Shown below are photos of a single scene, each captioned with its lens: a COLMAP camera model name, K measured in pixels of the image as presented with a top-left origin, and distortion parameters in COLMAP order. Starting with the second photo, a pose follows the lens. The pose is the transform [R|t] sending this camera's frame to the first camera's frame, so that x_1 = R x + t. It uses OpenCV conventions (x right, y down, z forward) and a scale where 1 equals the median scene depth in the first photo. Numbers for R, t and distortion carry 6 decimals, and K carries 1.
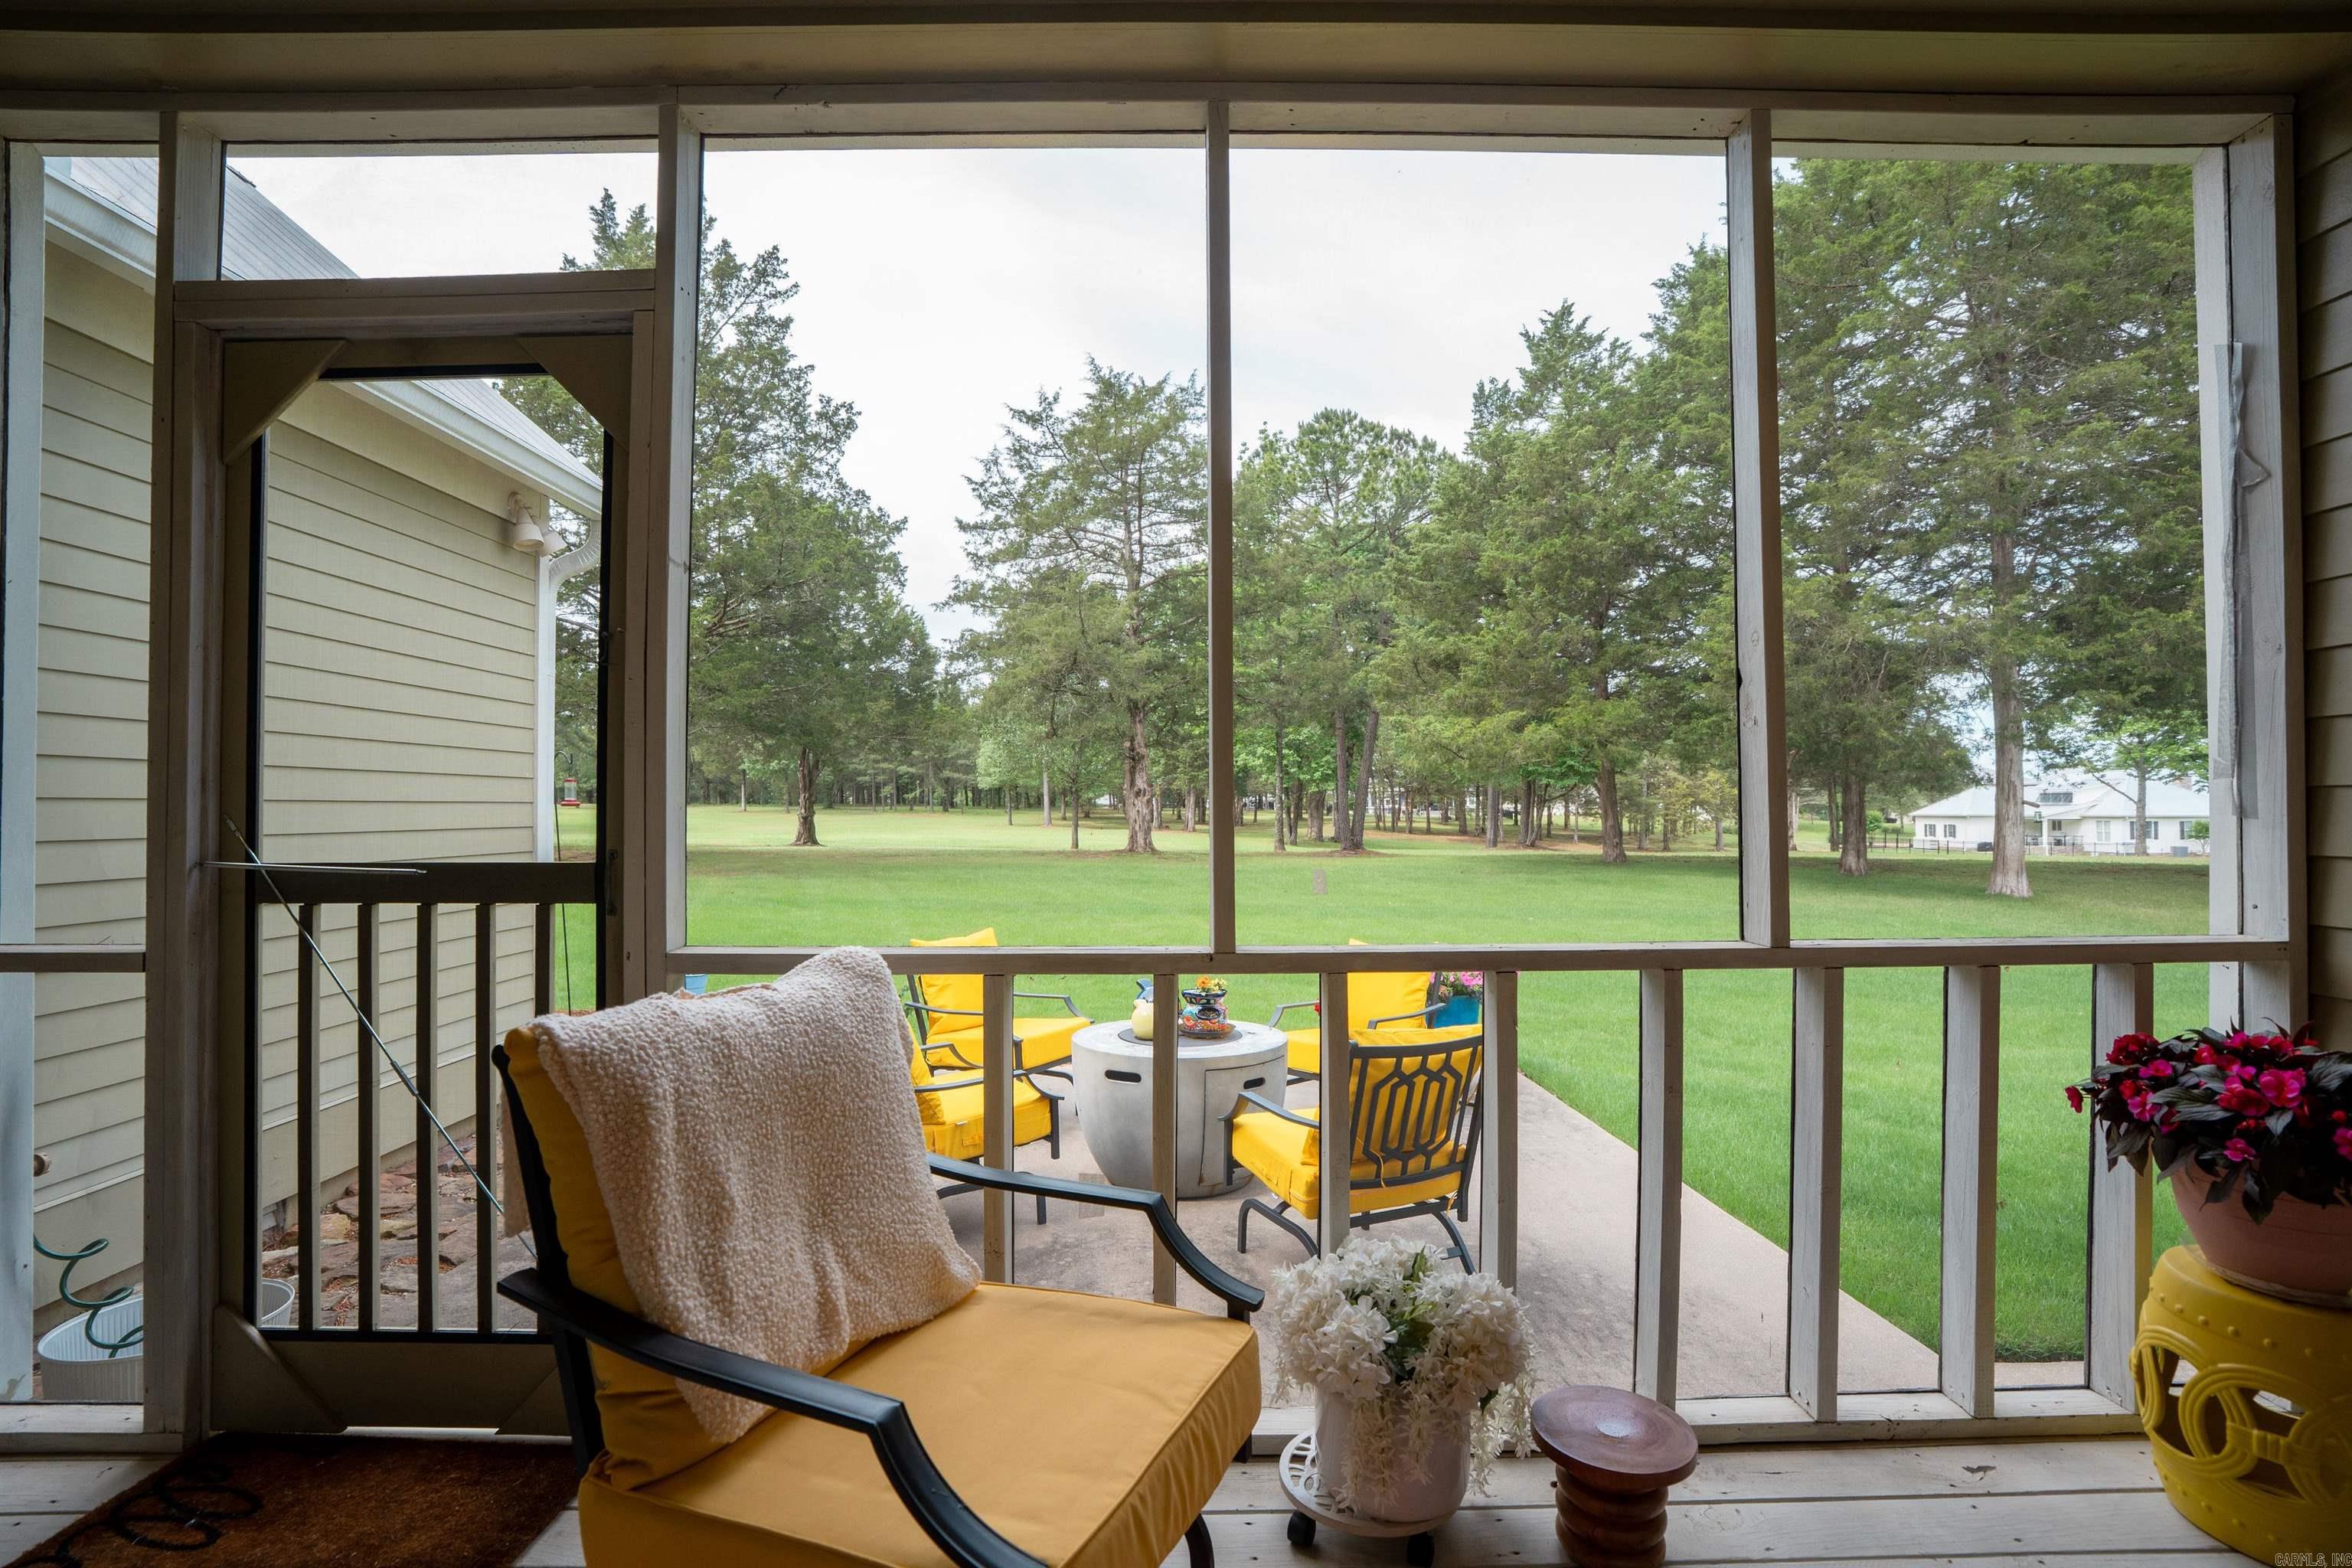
lens RADIAL K [[1084.1, 0, 1178.5], [0, 1084.1, 800.9], [0, 0, 1]] dist [-0.022384, -0.000080]
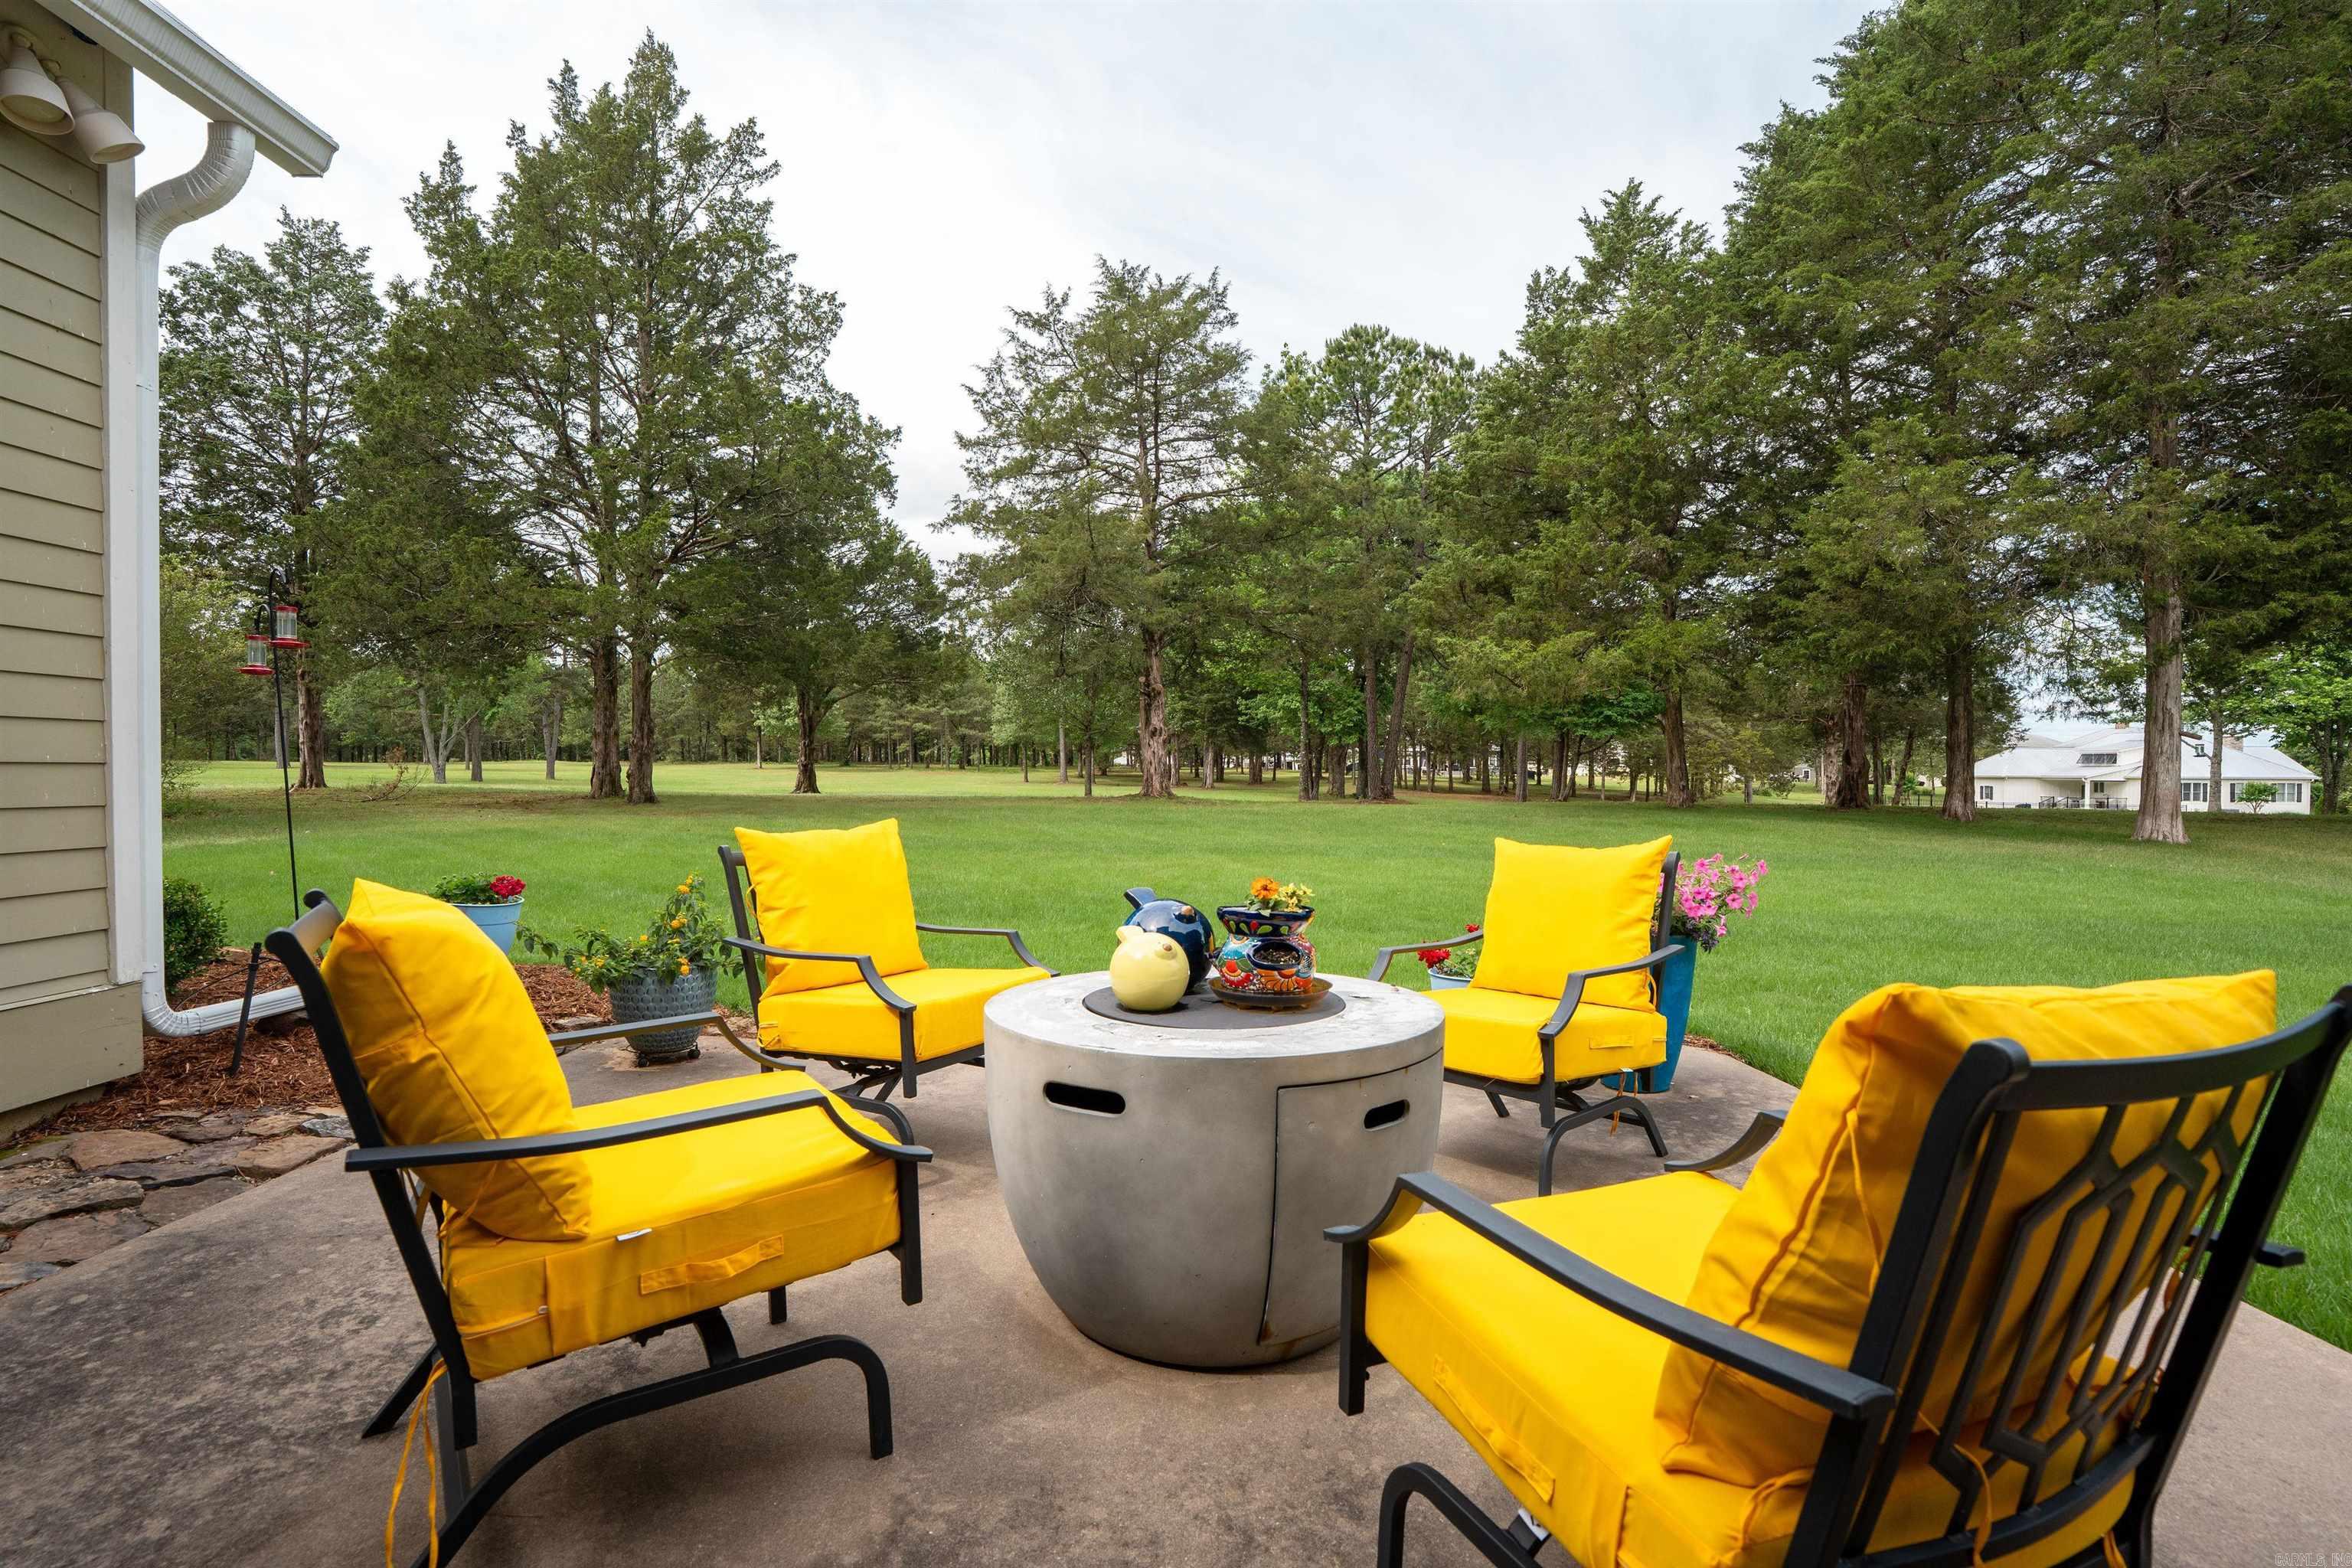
lens RADIAL K [[1070.0, 0, 1171.9], [0, 1070.0, 787.7], [0, 0, 1]] dist [-0.033169, 0.017593]
pose [[0.999740, 0.002829, -0.022644, -0.001213], [-0.002340, 0.999764, 0.021619, 0.021721], [0.022700, -0.021560, 0.999510, 0.102954]]
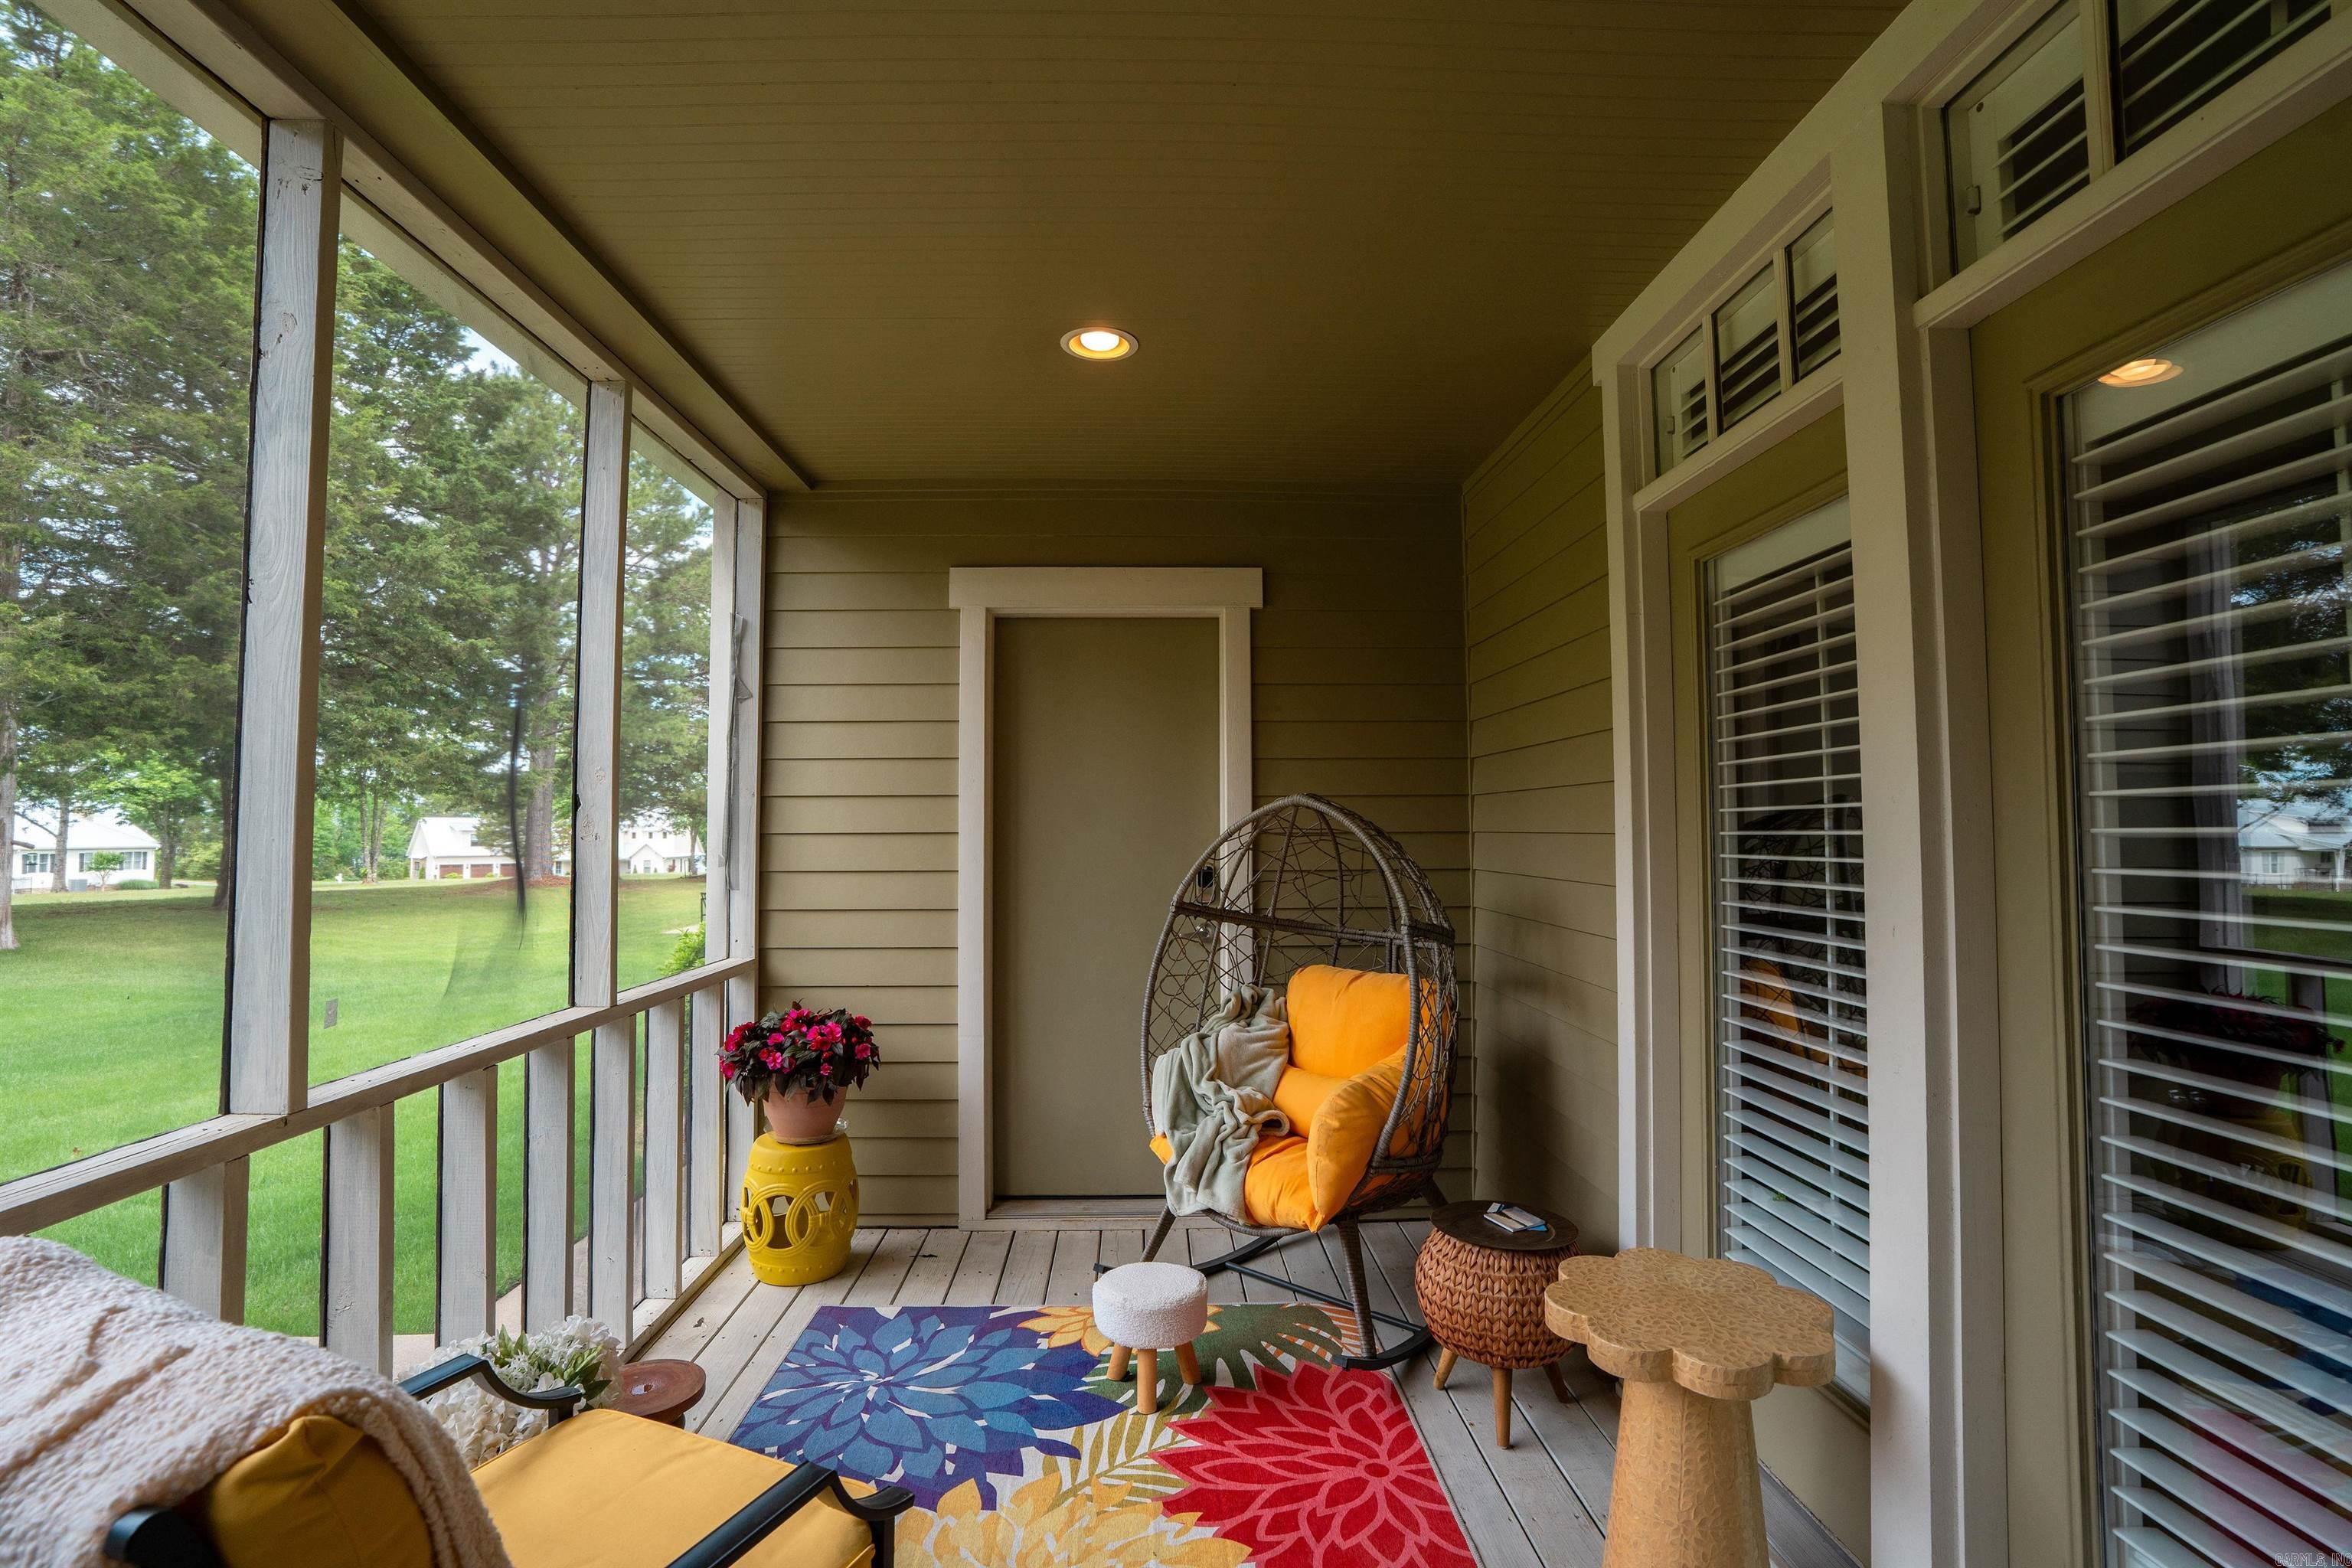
lens RADIAL K [[1070.0, 0, 1171.9], [0, 1070.0, 787.7], [0, 0, 1]] dist [-0.033169, 0.017593]
pose [[0.004391, 0.045637, 0.998948, -0.065276], [-0.004862, 0.998947, -0.045615, -0.006773], [-0.999979, -0.004656, 0.004609, 0.024080]]
